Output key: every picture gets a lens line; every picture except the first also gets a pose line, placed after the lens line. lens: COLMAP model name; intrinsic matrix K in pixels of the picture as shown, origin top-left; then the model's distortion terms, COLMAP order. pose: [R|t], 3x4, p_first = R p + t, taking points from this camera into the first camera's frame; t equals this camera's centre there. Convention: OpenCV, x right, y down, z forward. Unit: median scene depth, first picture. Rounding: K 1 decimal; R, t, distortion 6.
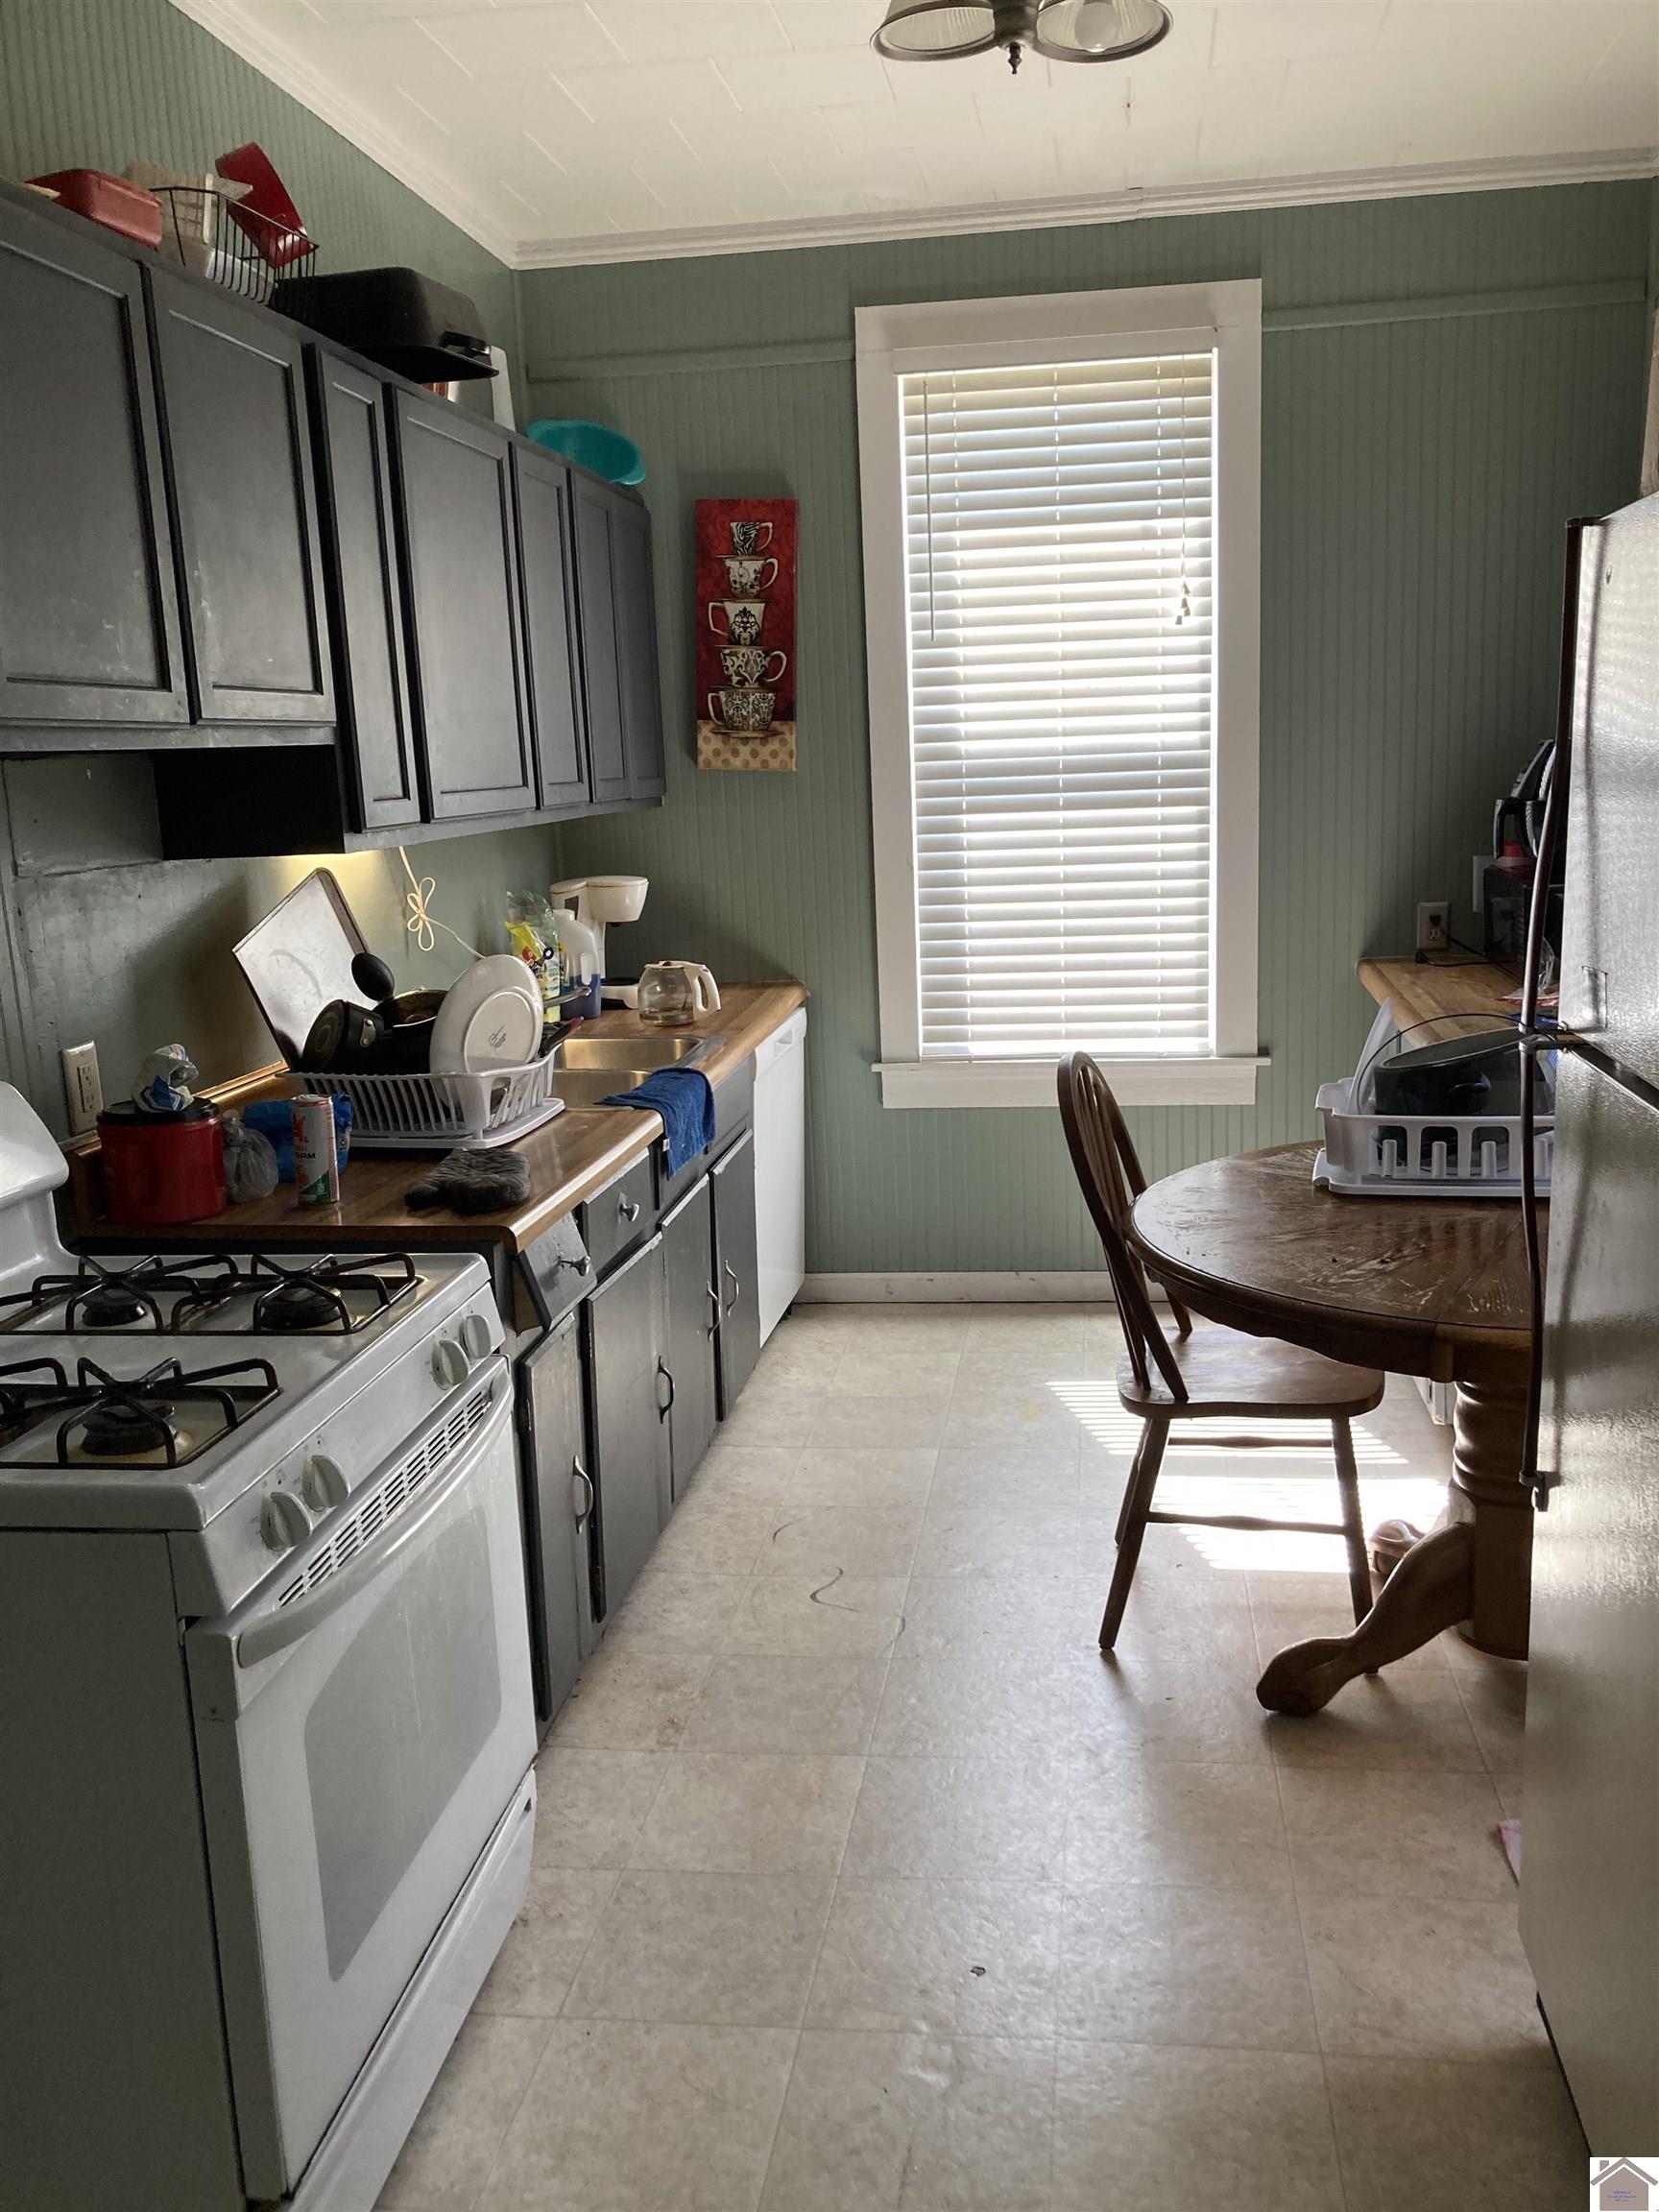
lens RADIAL K [[1789.8, 0, 833.1], [0, 1789.8, 1113.6], [0, 0, 1]] dist [0.054732, 0.014368]
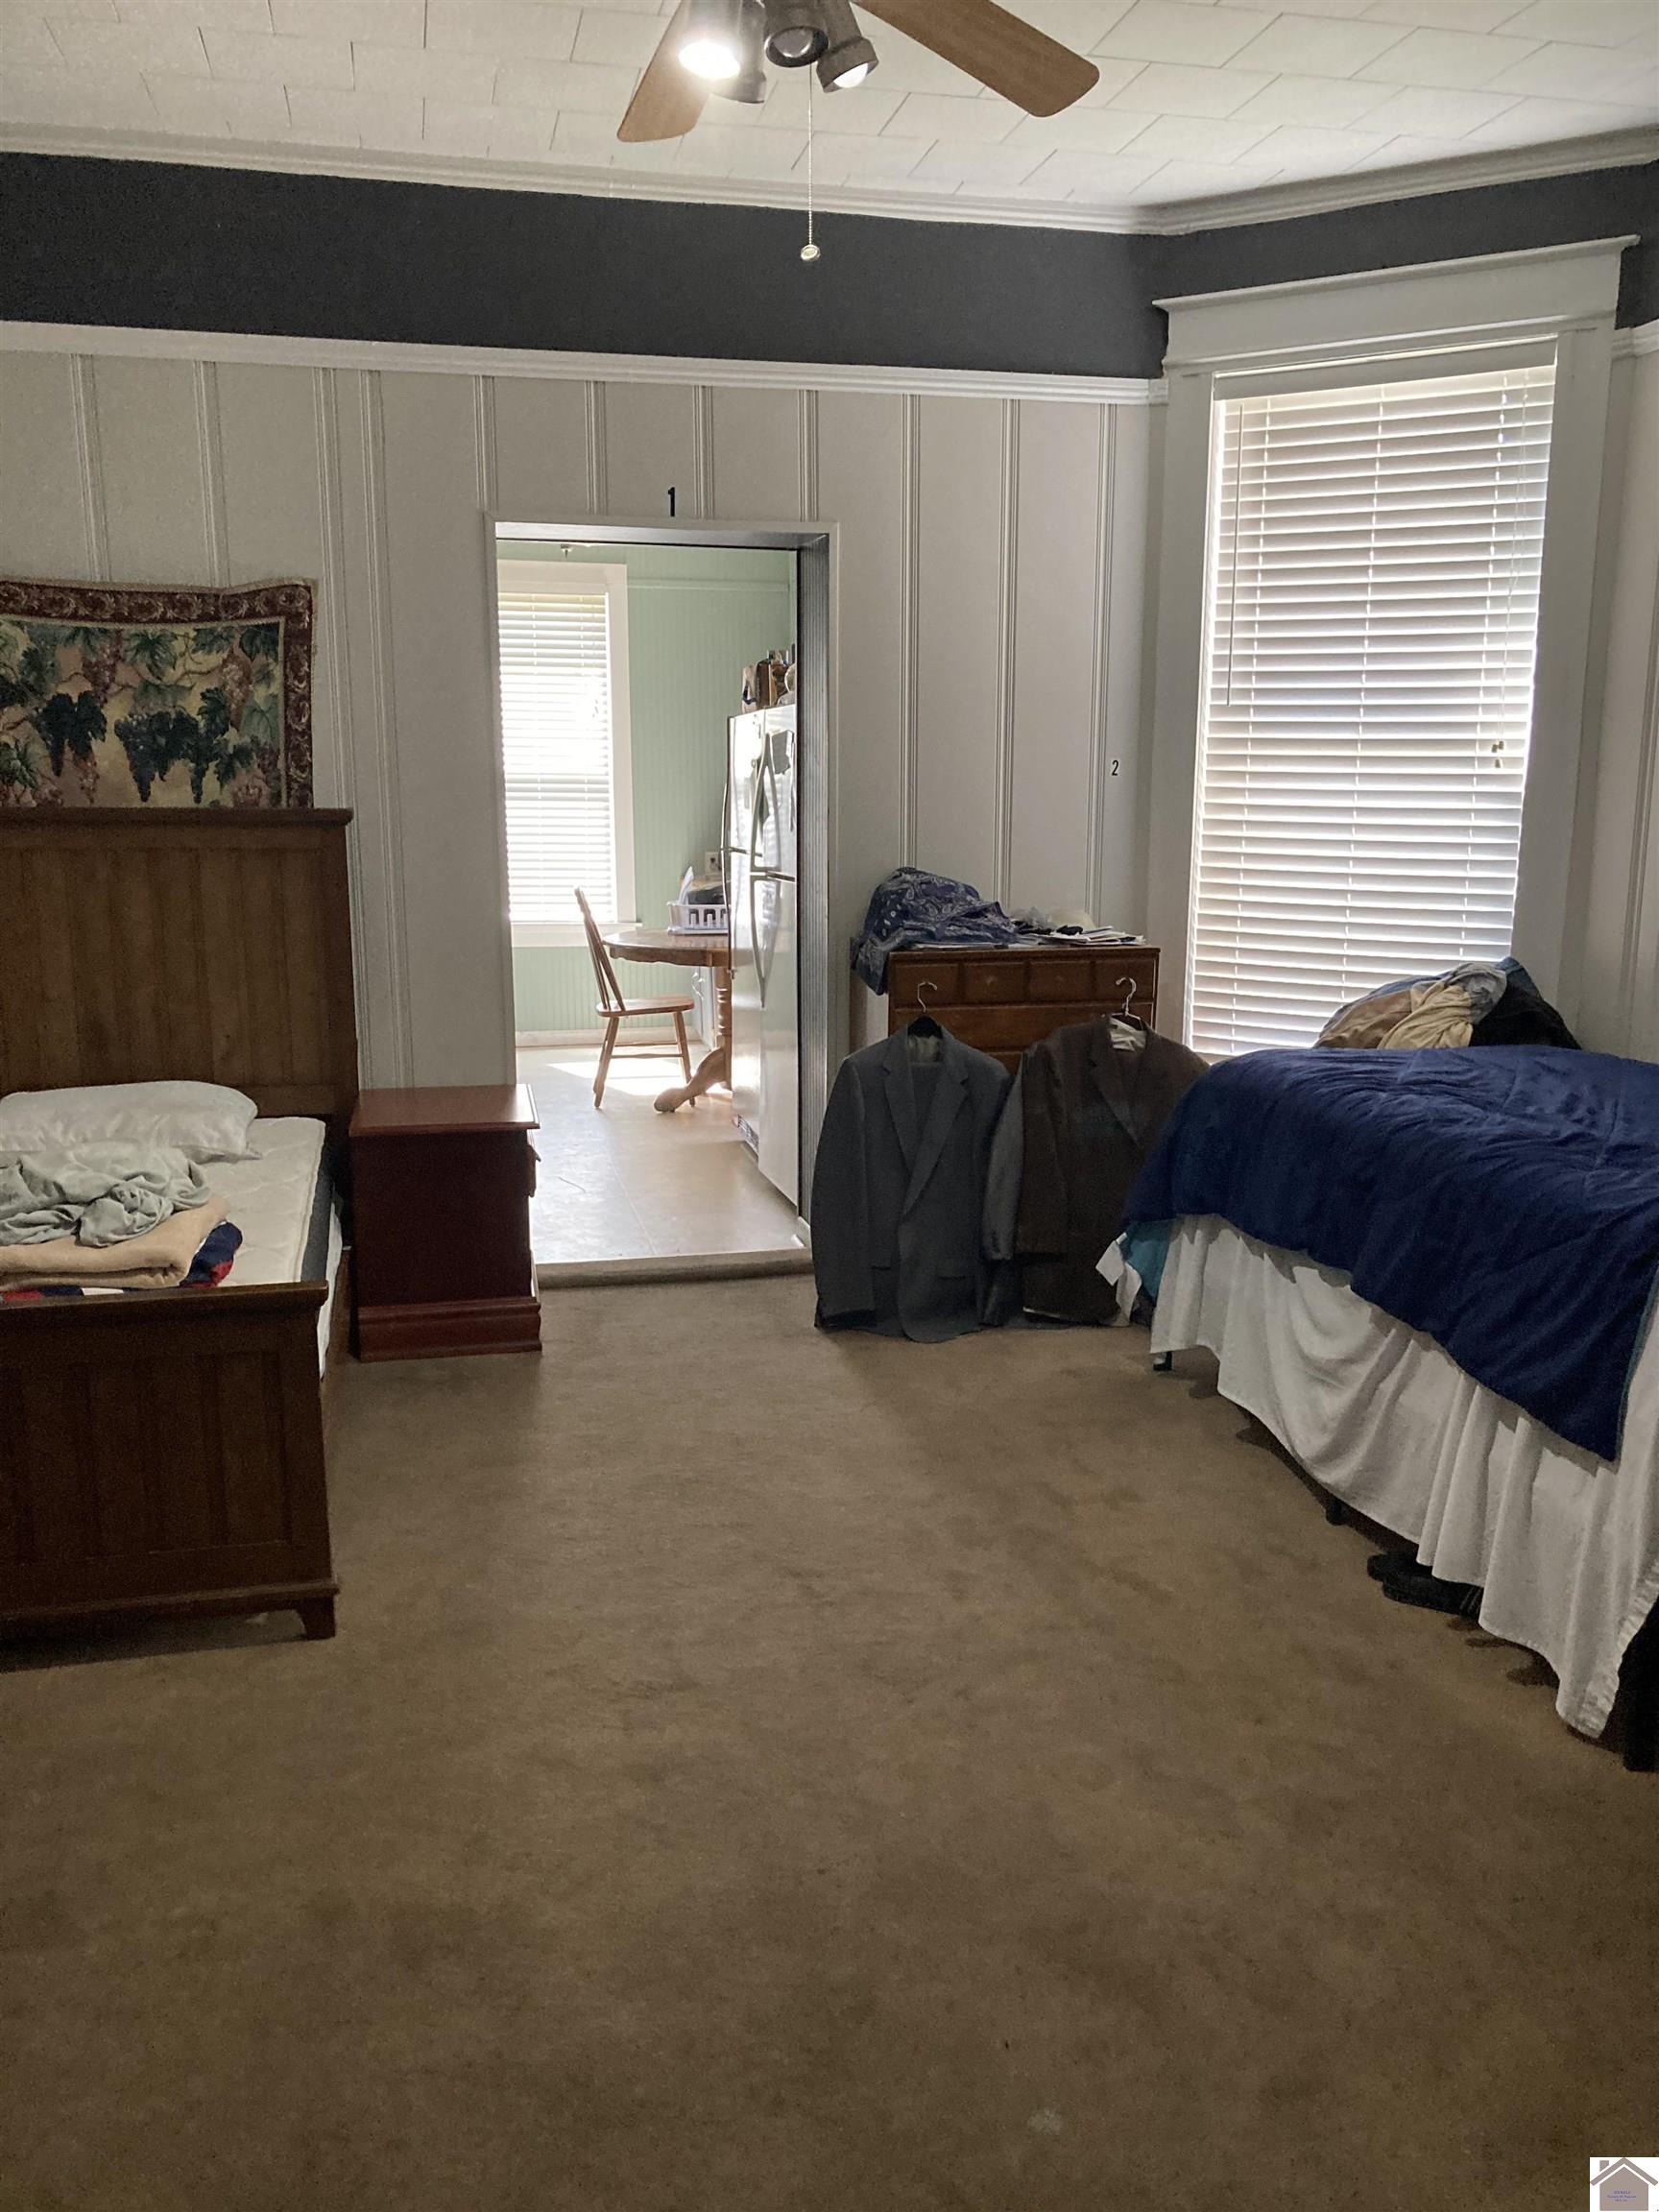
lens RADIAL K [[1789.8, 0, 834.8], [0, 1789.8, 1089.8], [0, 0, 1]] dist [0.054732, 0.014368]
pose [[0.931903, -0.018257, 0.362249, -0.329244], [0.030248, 0.999165, -0.027457, 0.242772], [-0.361445, 0.036544, 0.931677, -1.096616]]
